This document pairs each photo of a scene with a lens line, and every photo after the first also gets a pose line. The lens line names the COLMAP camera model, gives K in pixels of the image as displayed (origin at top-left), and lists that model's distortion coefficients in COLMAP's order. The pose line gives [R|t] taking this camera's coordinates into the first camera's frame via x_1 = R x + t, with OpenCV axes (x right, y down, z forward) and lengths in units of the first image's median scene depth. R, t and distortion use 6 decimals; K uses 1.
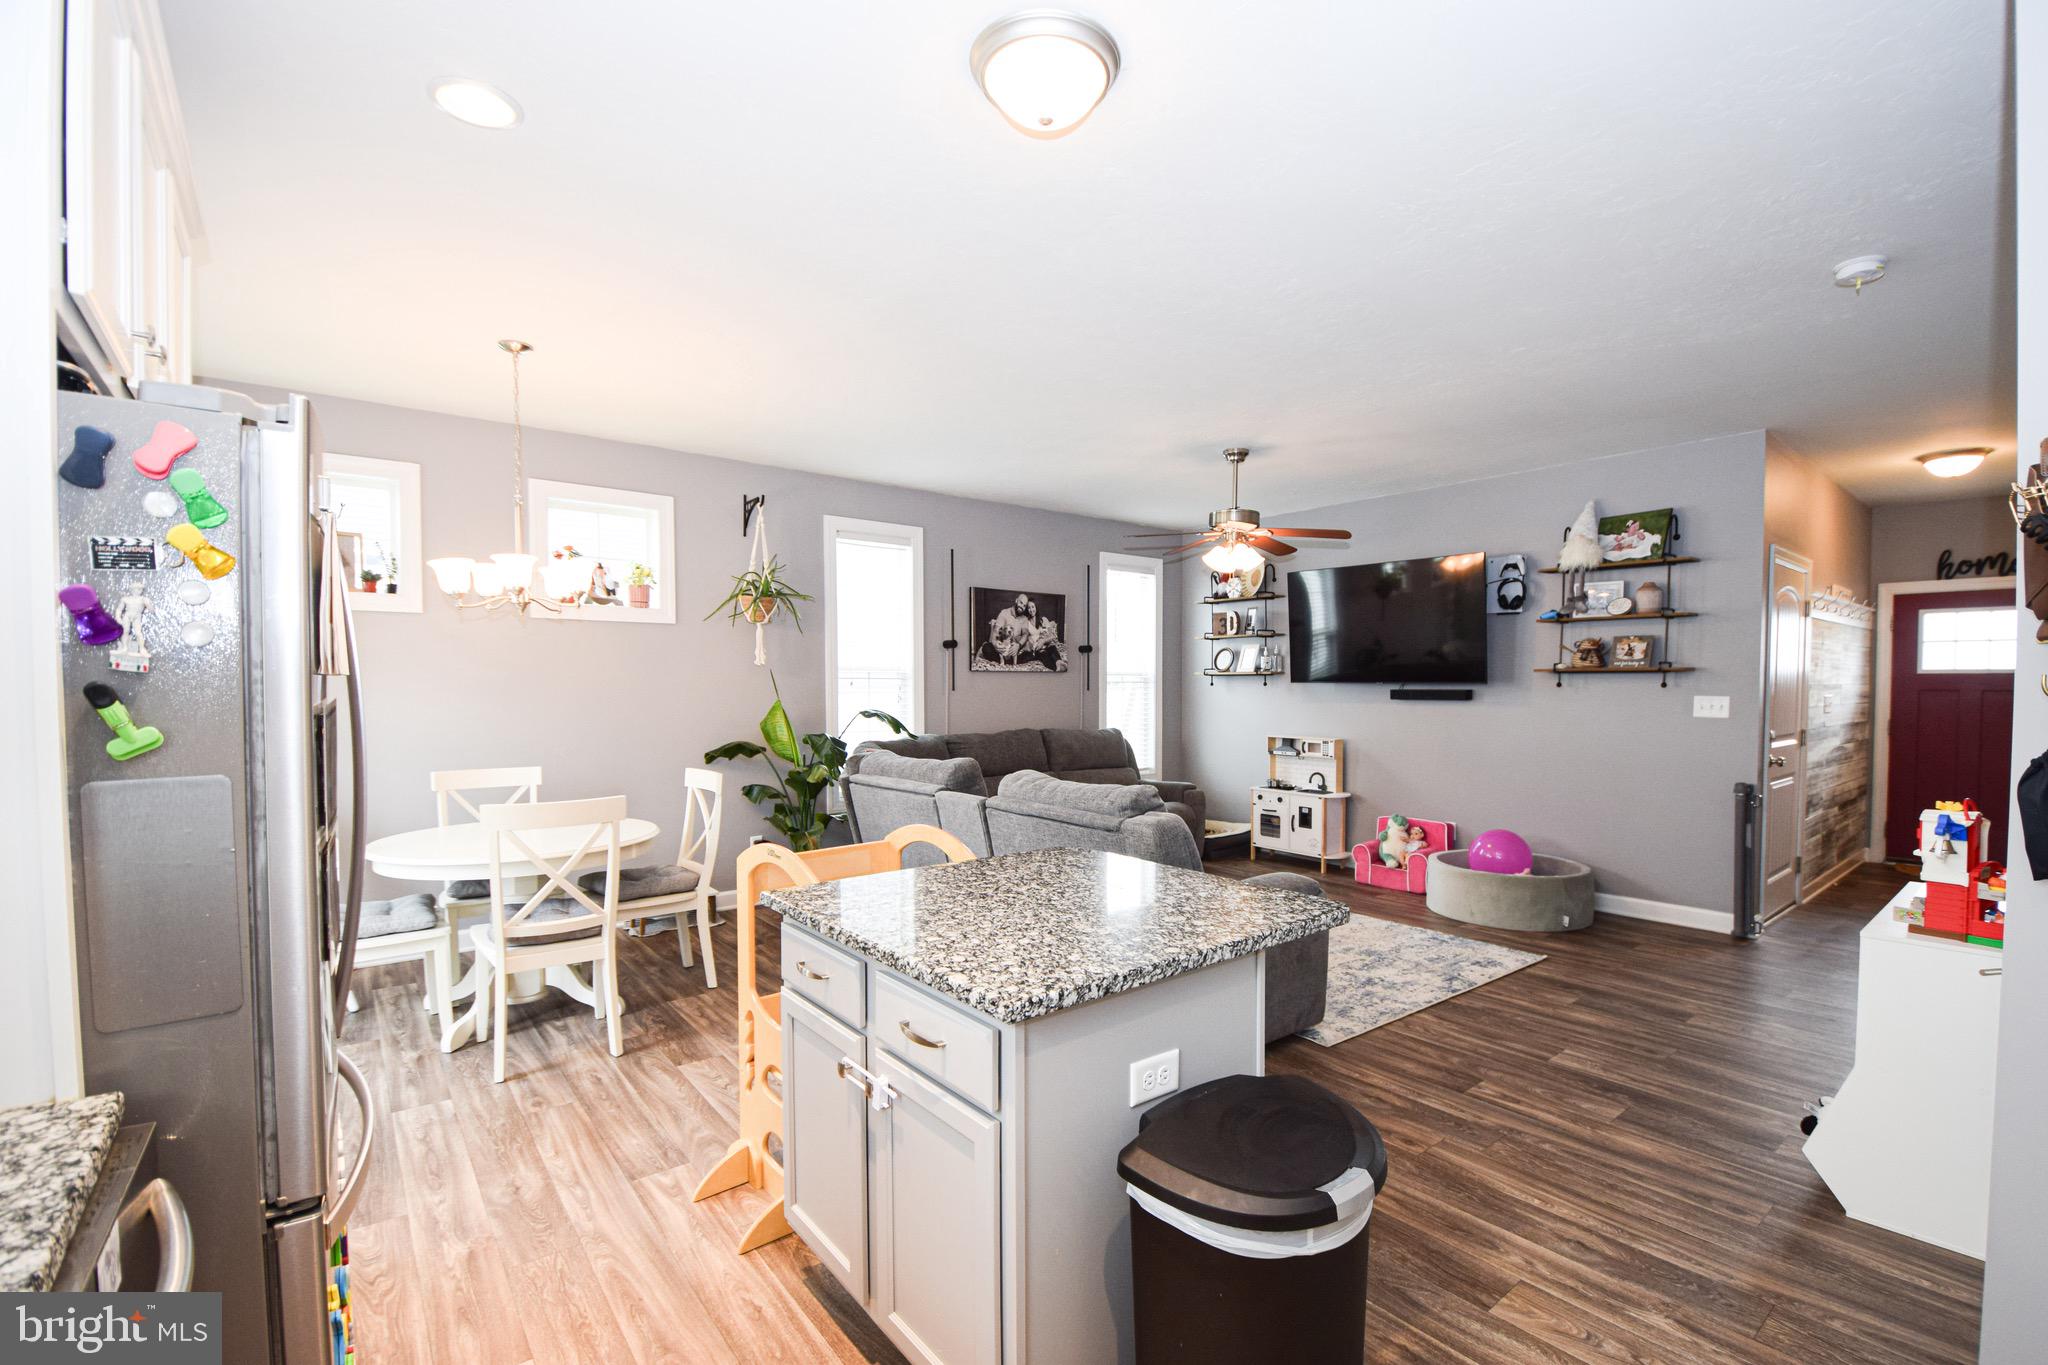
lens RADIAL K [[902.6, 0, 1057.0], [0, 902.6, 715.3], [0, 0, 1]] dist [0.000934, -0.012895]
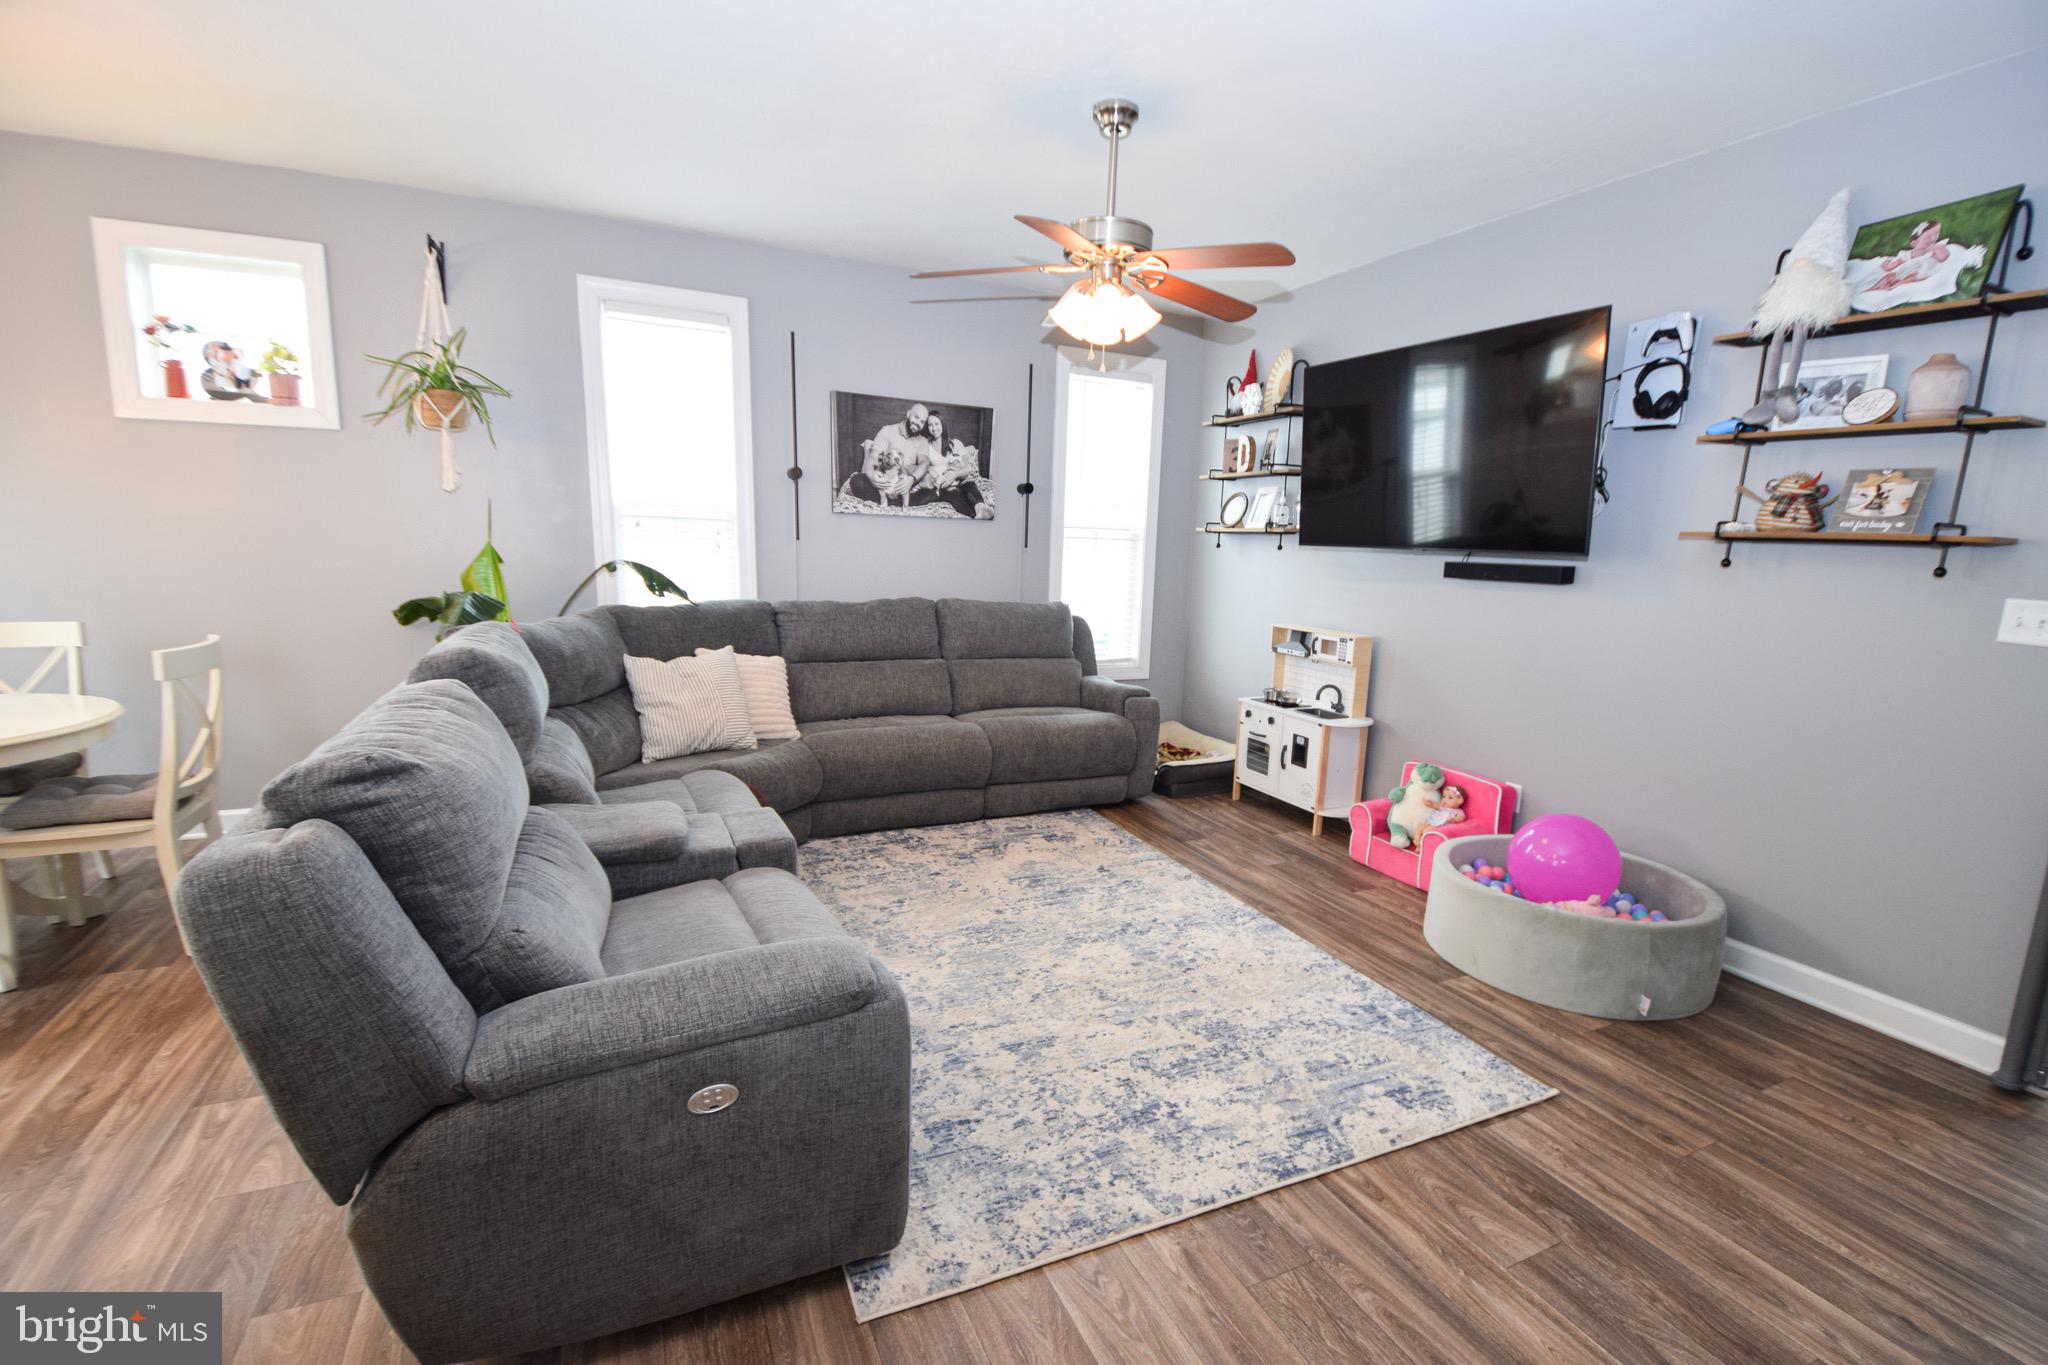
lens RADIAL K [[902.6, 0, 1062.9], [0, 902.6, 716.0], [0, 0, 1]] dist [0.000934, -0.012895]
pose [[0.973685, 0.075496, -0.215030, 0.301815], [-0.042201, 0.986947, 0.155421, -0.010907], [0.223957, -0.142256, 0.964161, 0.391847]]
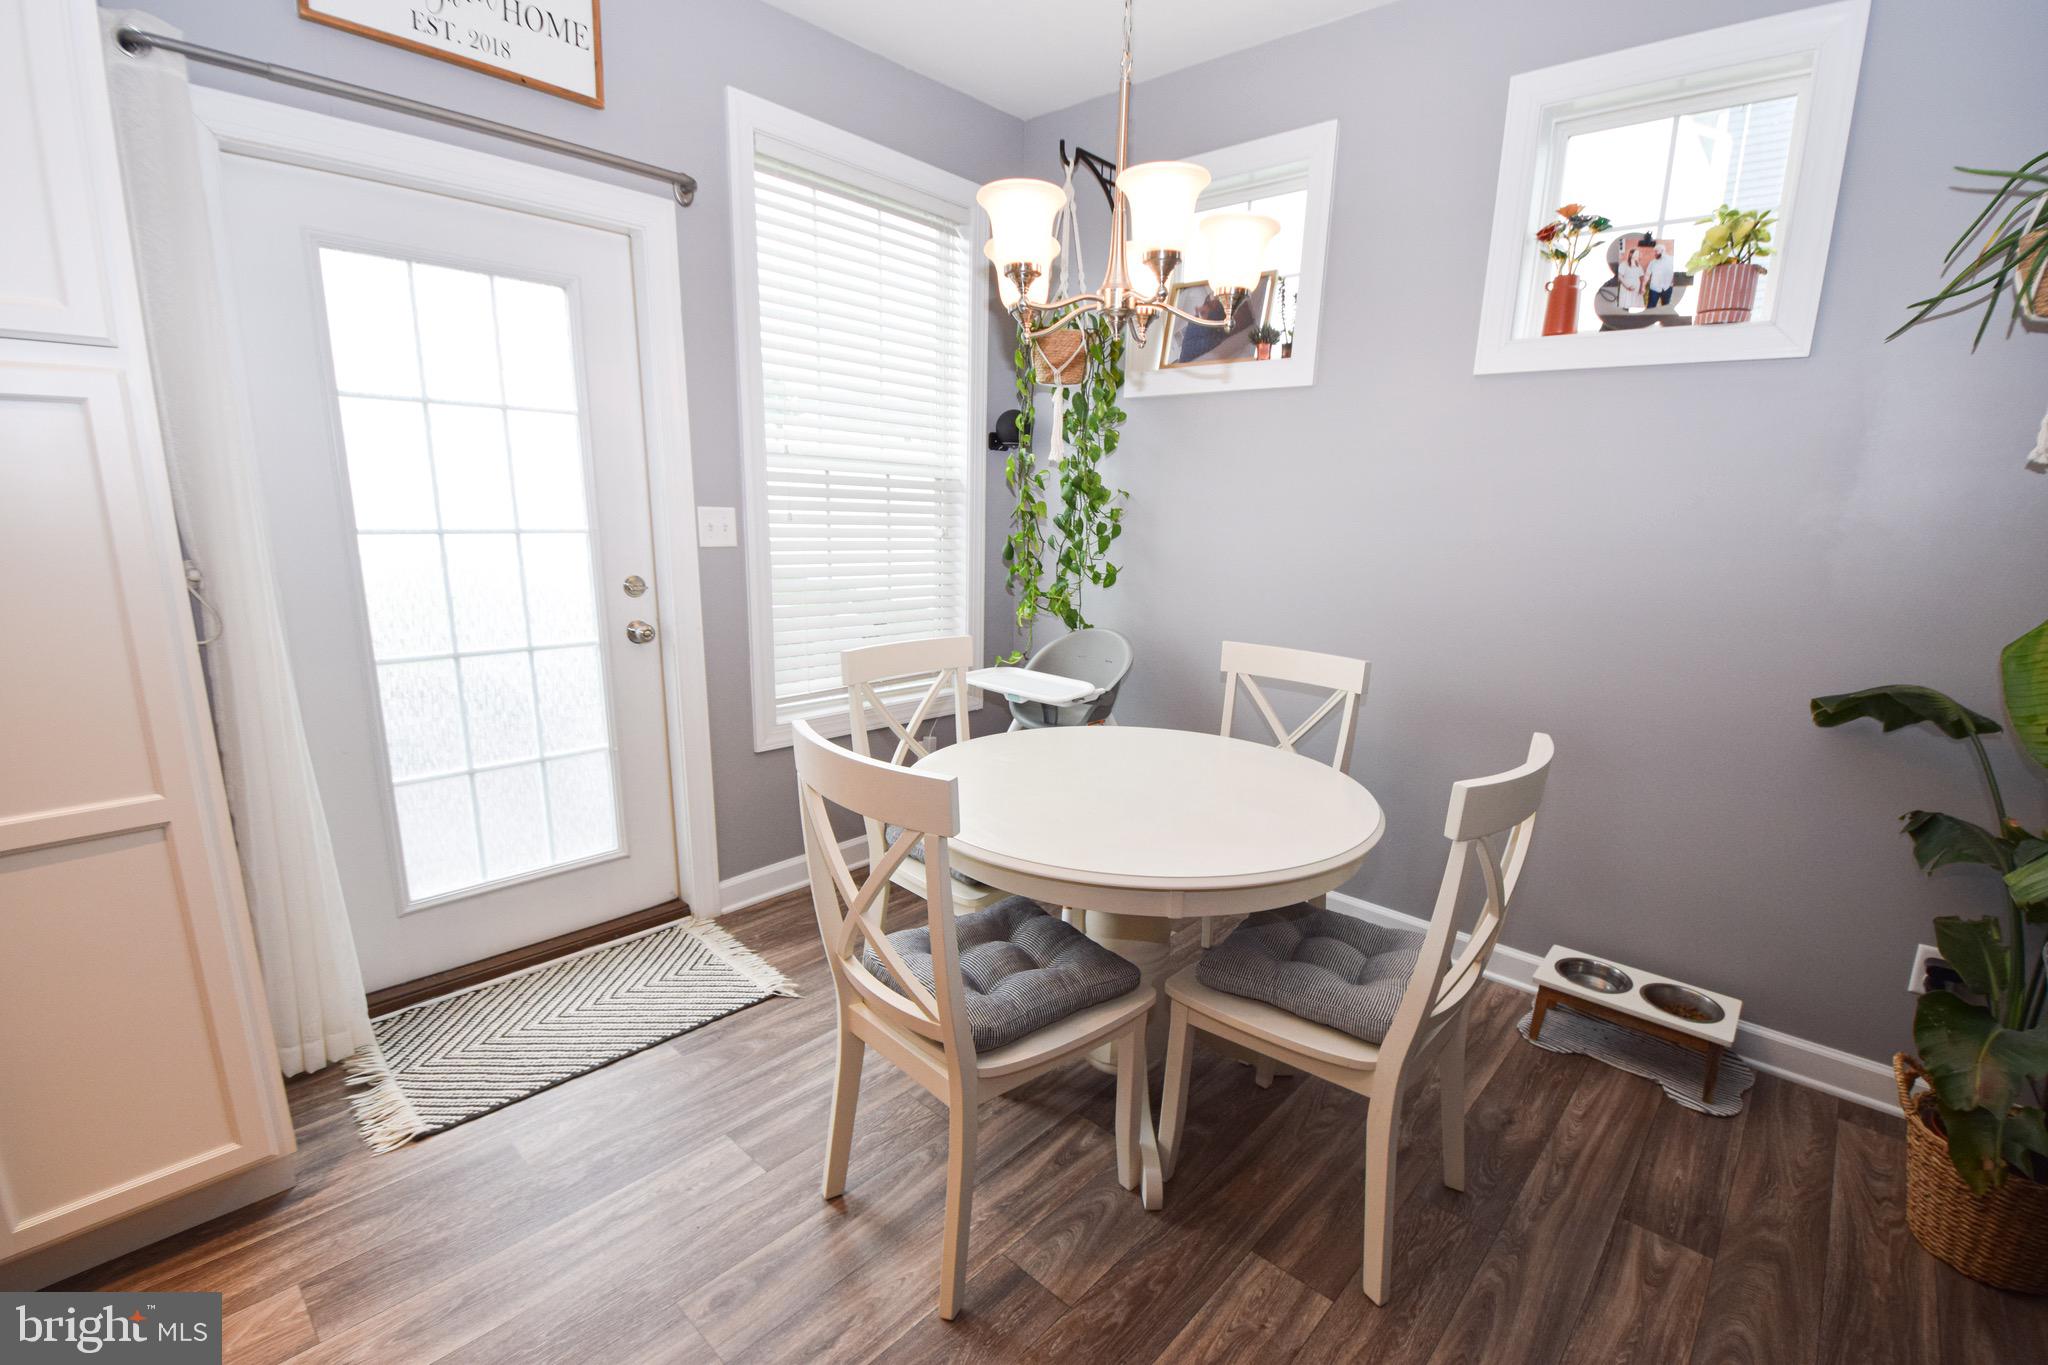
lens RADIAL K [[902.6, 0, 1042.1], [0, 902.6, 715.9], [0, 0, 1]] dist [0.000934, -0.012895]
pose [[0.146259, 0.231465, -0.961786, -0.067514], [-0.064231, 0.972412, 0.224254, -0.016394], [0.987159, 0.028977, 0.157091, 0.601701]]
